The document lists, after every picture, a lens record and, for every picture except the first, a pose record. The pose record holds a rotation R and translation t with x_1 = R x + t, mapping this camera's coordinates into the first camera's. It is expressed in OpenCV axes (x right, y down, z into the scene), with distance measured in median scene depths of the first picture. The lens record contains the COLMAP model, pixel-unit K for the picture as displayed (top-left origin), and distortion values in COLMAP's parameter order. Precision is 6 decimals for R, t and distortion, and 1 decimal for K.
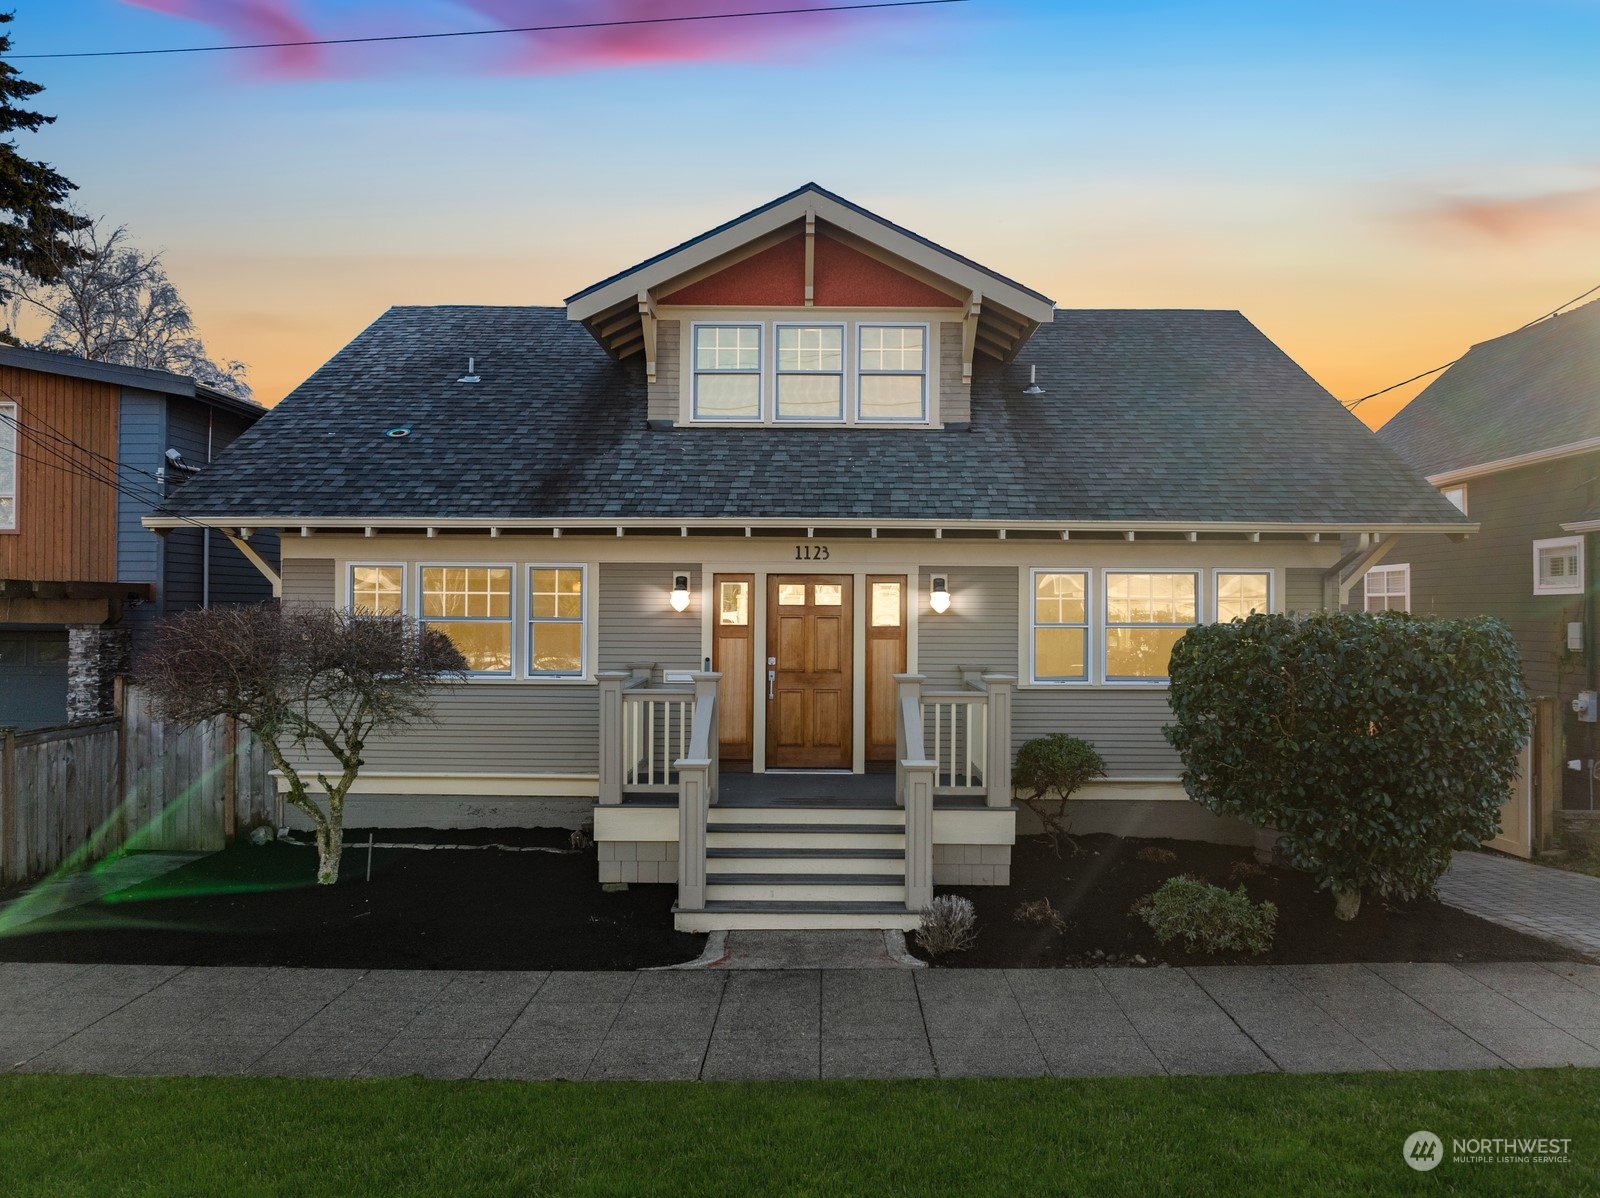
lens RADIAL K [[1133.2, 0, 813.4], [0, 1133.2, 599.5], [0, 0, 1]] dist [-0.034157, 0.001907]
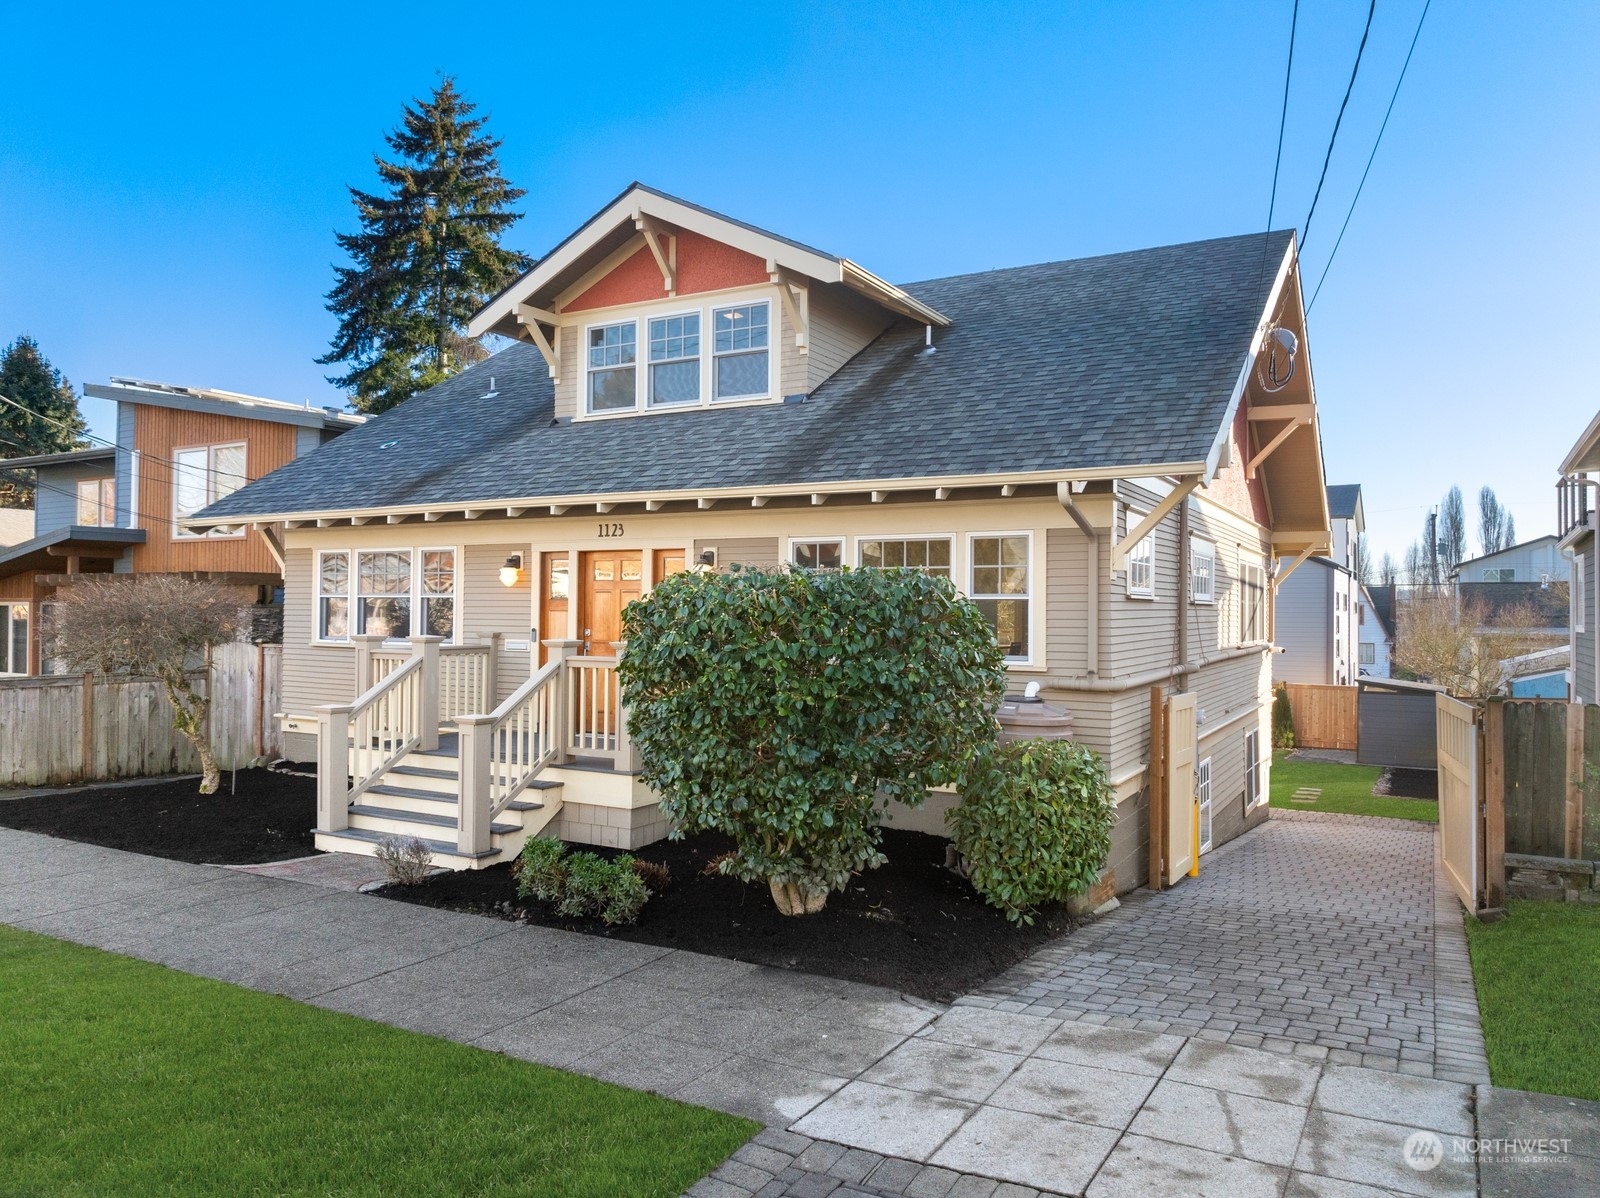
lens RADIAL K [[1133.2, 0, 812.5], [0, 1133.2, 591.8], [0, 0, 1]] dist [-0.034157, 0.001907]
pose [[0.876306, -0.007960, -0.481689, 0.700660], [0.000569, 0.999880, -0.015487, 0.034173], [0.481754, 0.013297, 0.876206, 0.171016]]
